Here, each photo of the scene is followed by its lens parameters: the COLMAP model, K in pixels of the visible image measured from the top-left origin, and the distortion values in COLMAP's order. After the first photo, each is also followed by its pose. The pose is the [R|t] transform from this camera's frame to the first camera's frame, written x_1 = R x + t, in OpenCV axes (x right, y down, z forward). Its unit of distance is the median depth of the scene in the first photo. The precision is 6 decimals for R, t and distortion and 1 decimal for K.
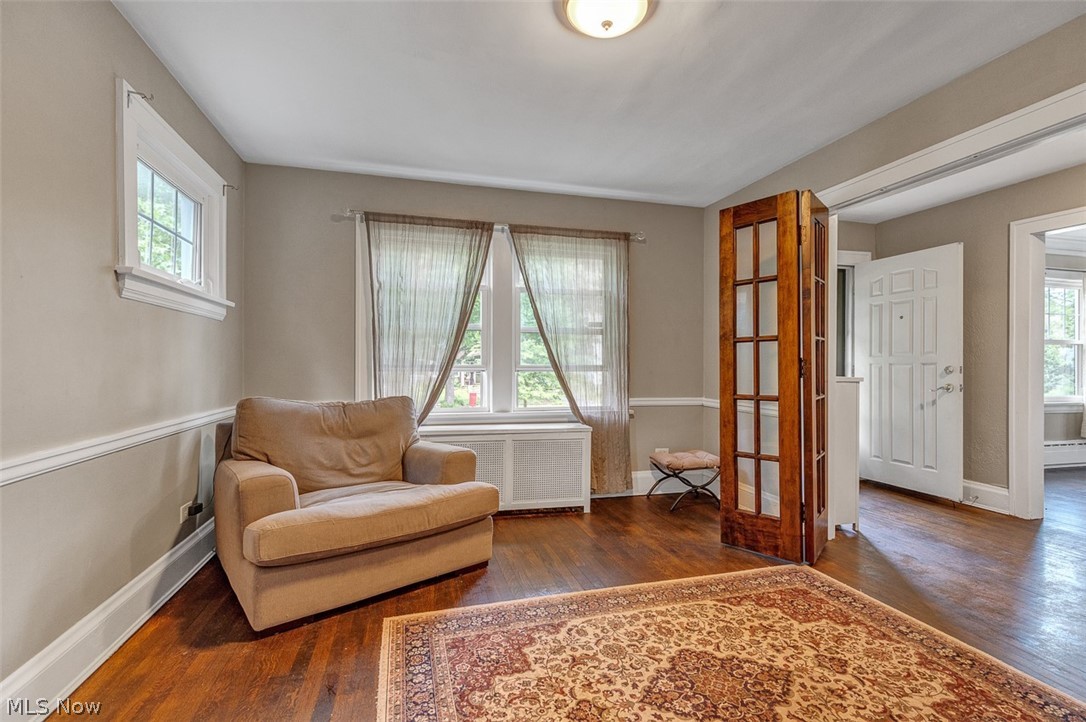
lens RADIAL K [[500.4, 0, 547.2], [0, 500.4, 363.1], [0, 0, 1]] dist [0.012498, -0.001077]
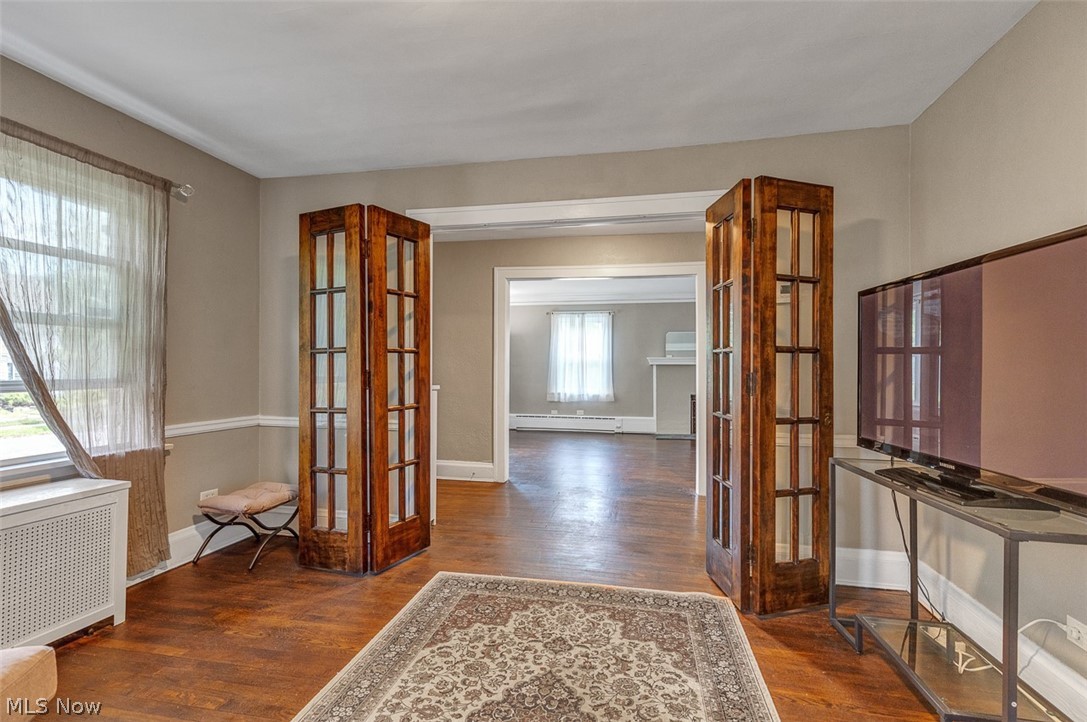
lens RADIAL K [[500.9, 0, 552.2], [0, 500.9, 363.0], [0, 0, 1]] dist [0.012498, -0.001077]
pose [[0.452916, 0.006349, 0.891531, -0.351432], [-0.006542, 0.999971, -0.003798, -0.026589], [-0.891529, -0.004113, 0.452944, 0.390831]]
